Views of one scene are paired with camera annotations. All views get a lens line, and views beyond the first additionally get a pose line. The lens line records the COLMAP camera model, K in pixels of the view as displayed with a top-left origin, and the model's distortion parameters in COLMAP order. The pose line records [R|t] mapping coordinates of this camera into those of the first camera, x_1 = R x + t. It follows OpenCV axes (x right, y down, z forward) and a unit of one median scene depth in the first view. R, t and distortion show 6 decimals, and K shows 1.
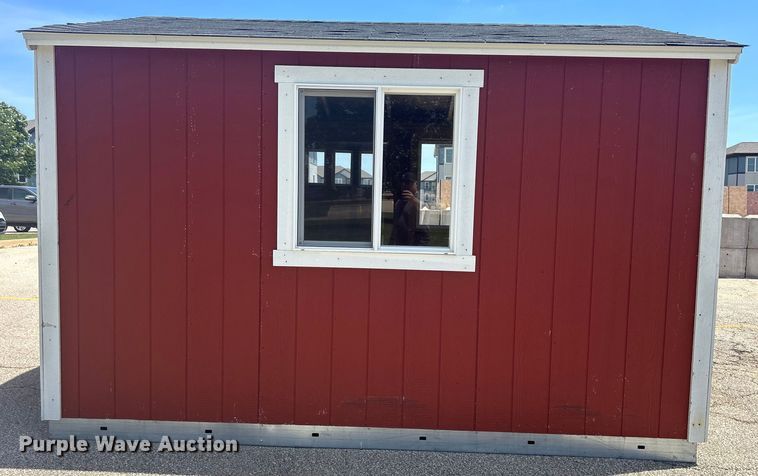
lens RADIAL K [[643.1, 0, 379.0], [0, 643.1, 238.0], [0, 0, 1]] dist [0.094016, -0.129522]
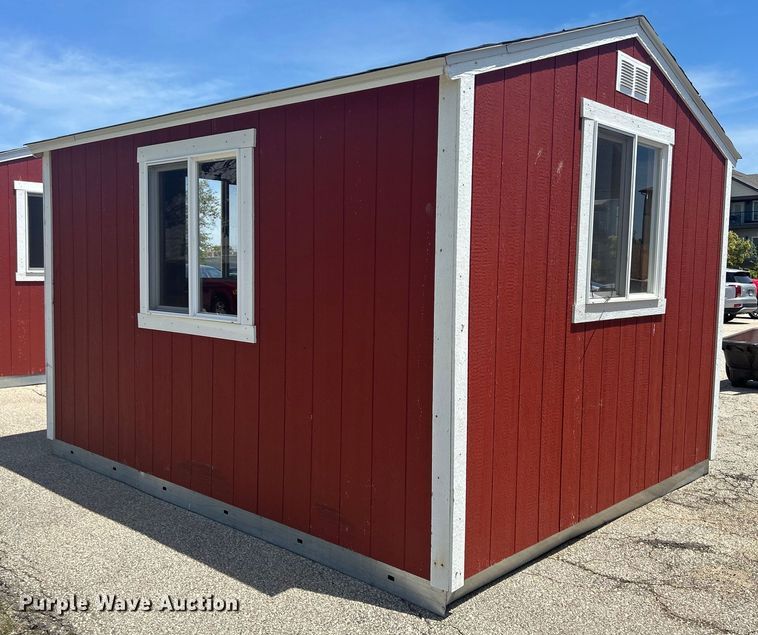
lens RADIAL K [[758.5, 0, 379.0], [0, 758.5, 317.5], [0, 0, 1]] dist [0.166095, -0.456249]
pose [[0.742641, 0.035293, -0.668759, 1.023464], [-0.051606, 0.998657, -0.004604, 0.011139], [0.667698, 0.037931, 0.743465, 0.293438]]
